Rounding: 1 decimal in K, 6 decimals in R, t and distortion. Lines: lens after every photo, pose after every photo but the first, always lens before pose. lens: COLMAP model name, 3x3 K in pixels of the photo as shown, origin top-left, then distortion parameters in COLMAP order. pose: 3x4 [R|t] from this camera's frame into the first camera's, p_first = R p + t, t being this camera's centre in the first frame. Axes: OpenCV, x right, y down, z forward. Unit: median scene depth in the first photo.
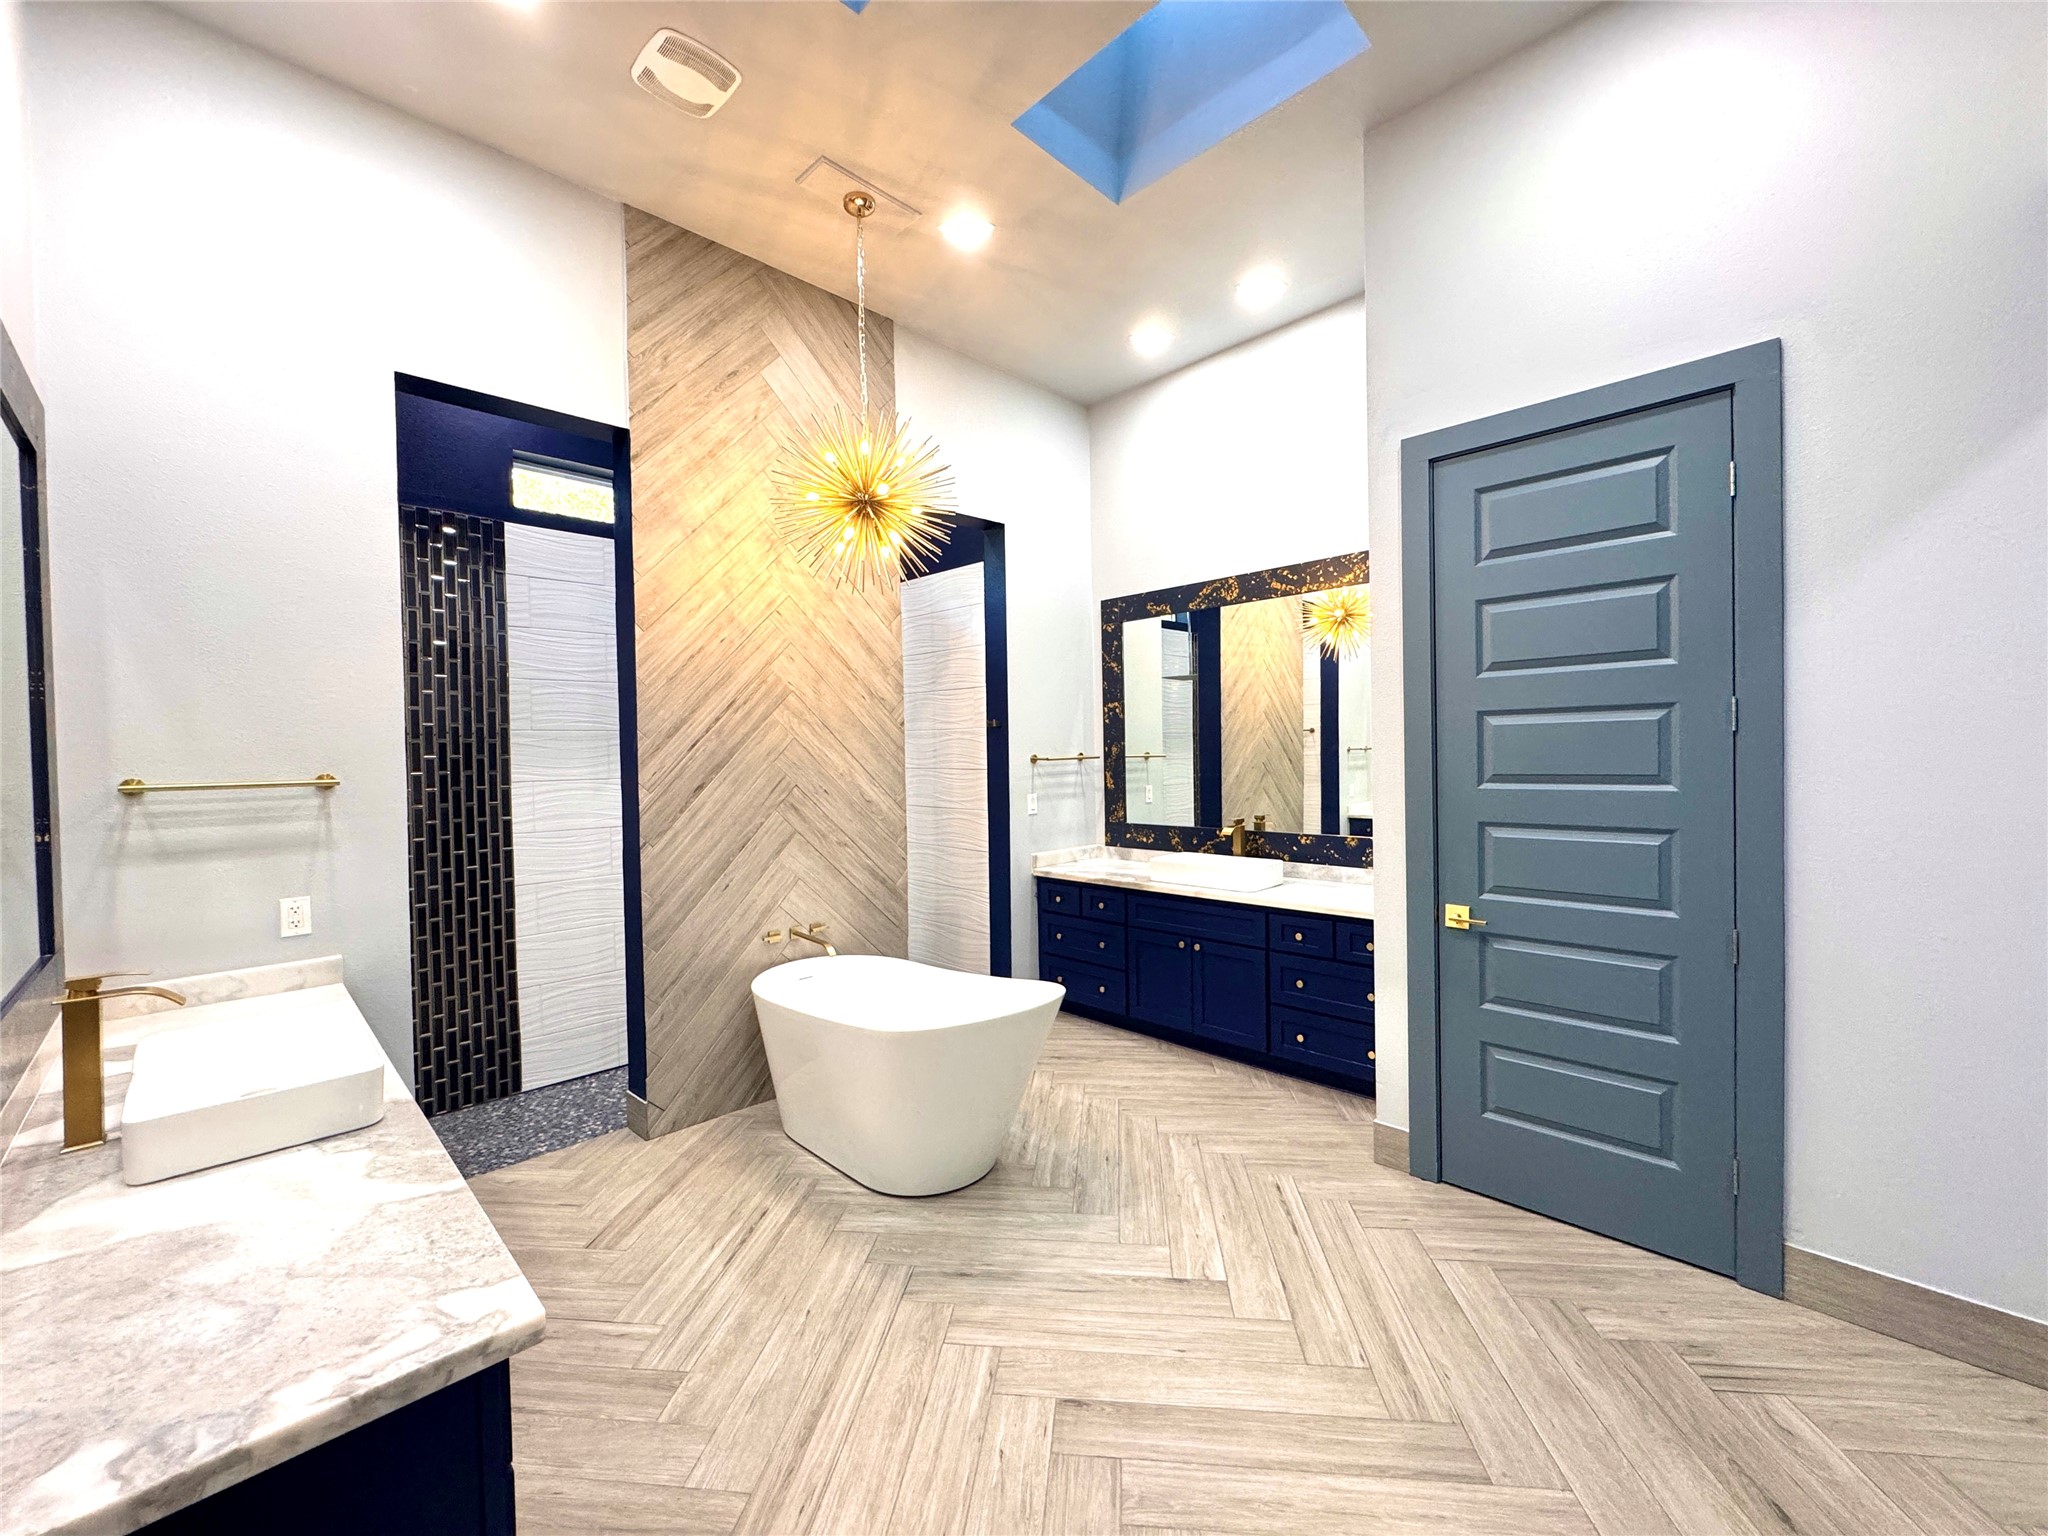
lens RADIAL K [[813.2, 0, 1026.7], [0, 813.2, 763.2], [0, 0, 1]] dist [0.001396, -0.000182]
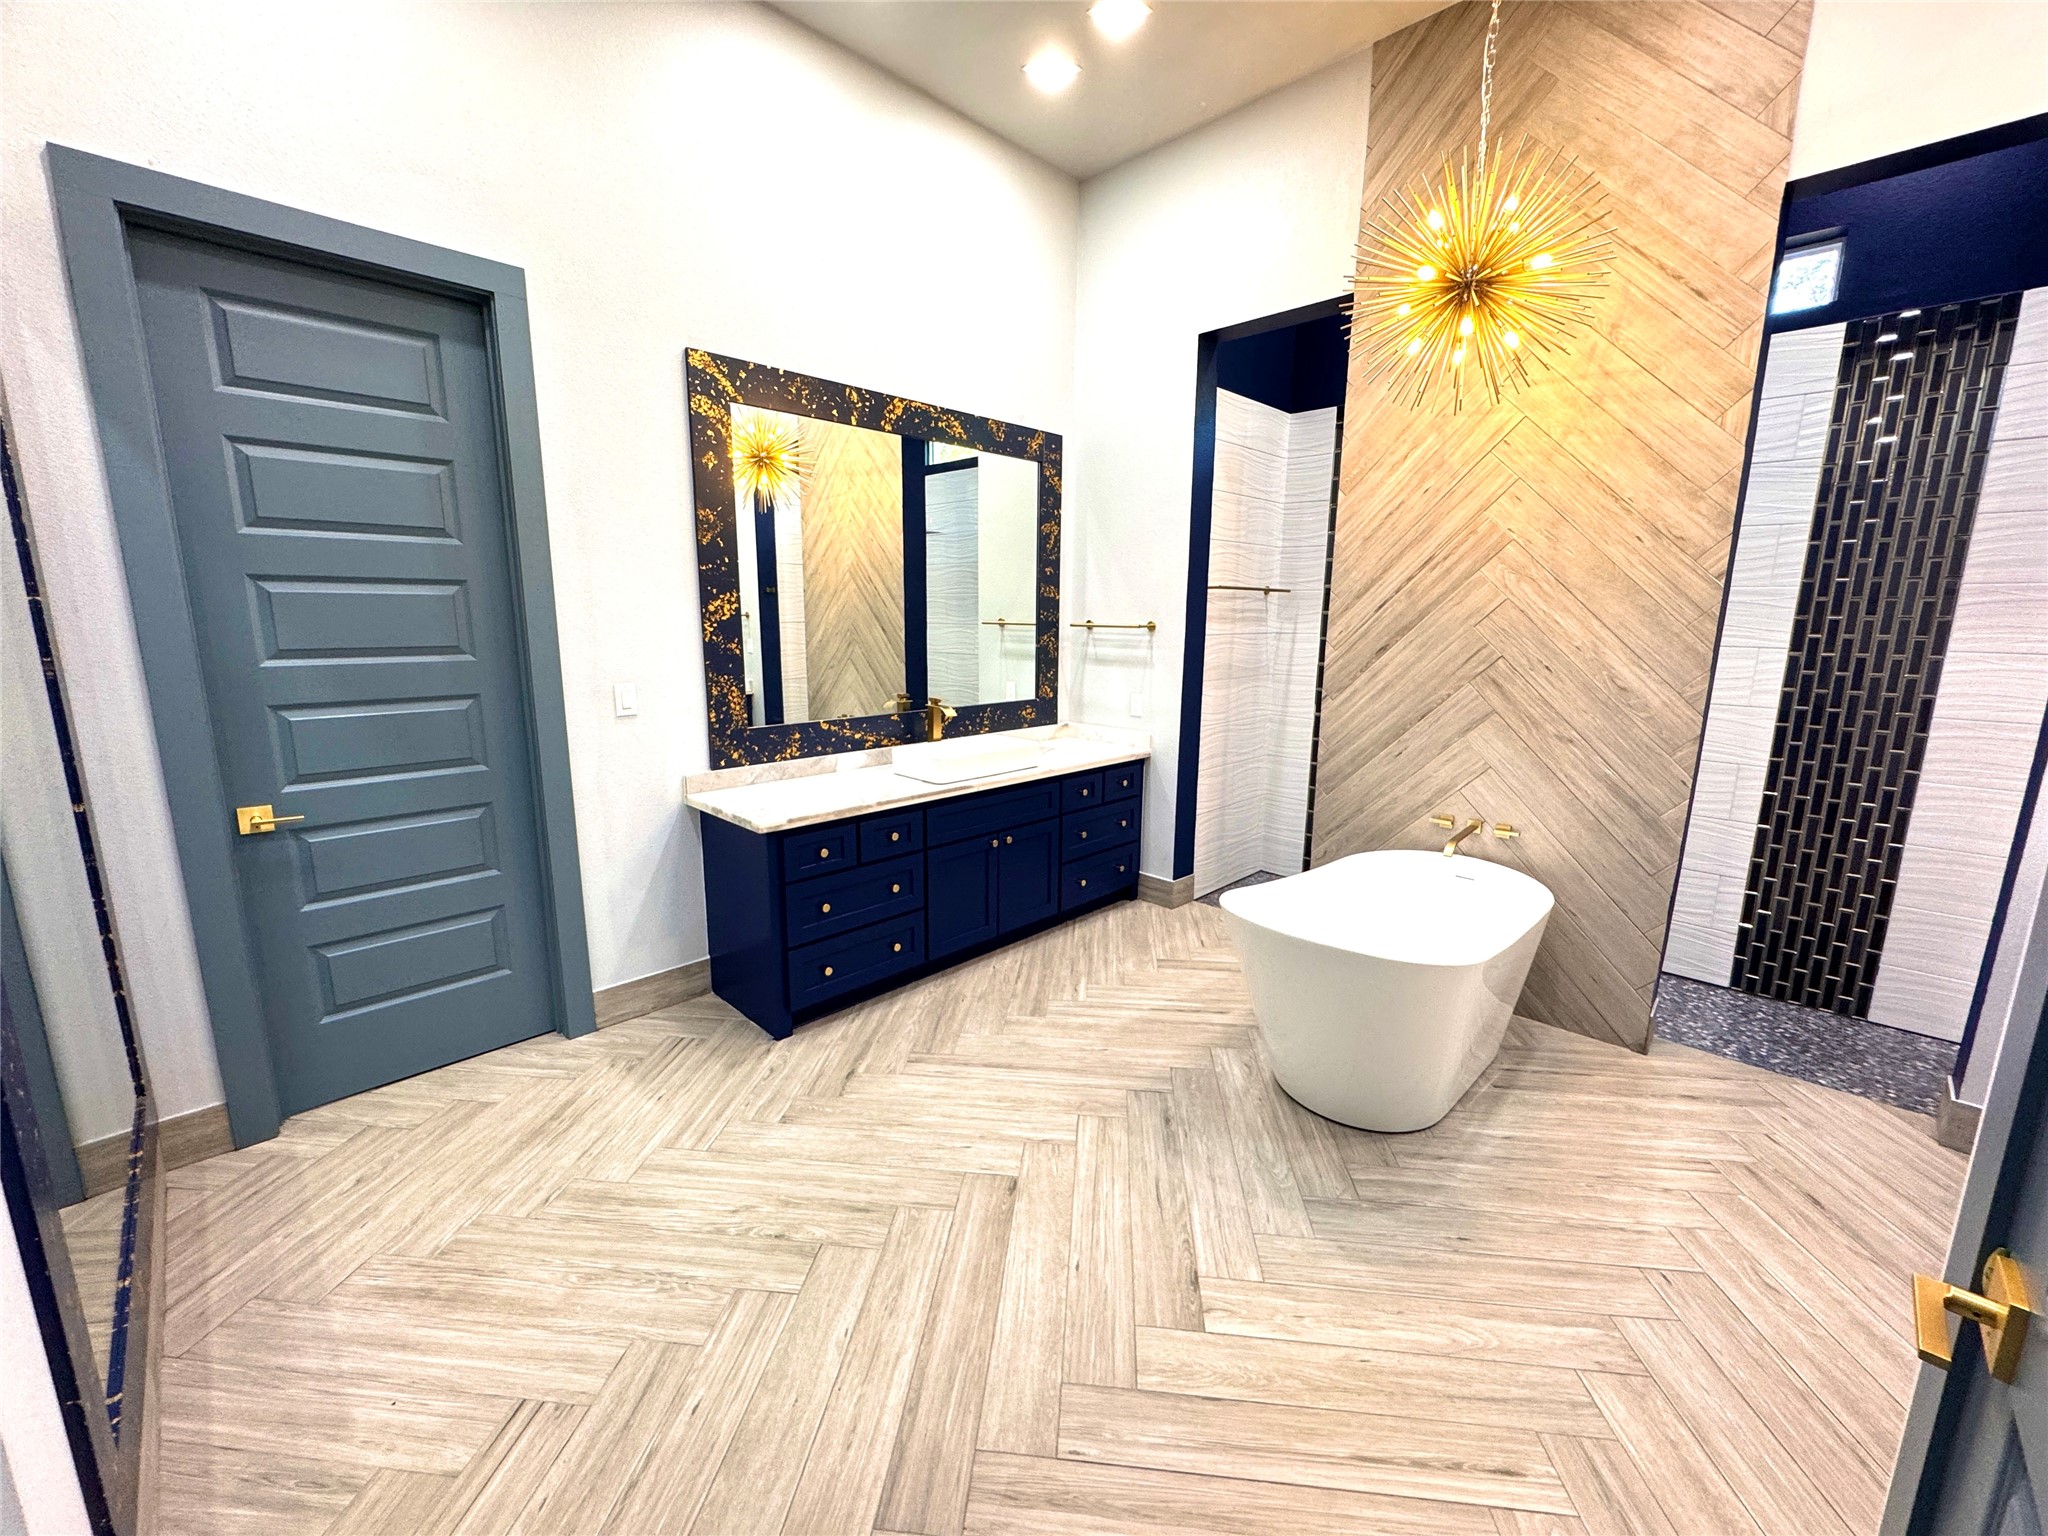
lens RADIAL K [[813.2, 0, 1026.7], [0, 813.2, 763.2], [0, 0, 1]] dist [0.001396, -0.000182]
pose [[0.017623, 0.205626, -0.978472, 0.573901], [-0.023887, 0.978431, 0.205187, -0.026534], [0.999559, 0.019757, 0.022155, 0.522704]]
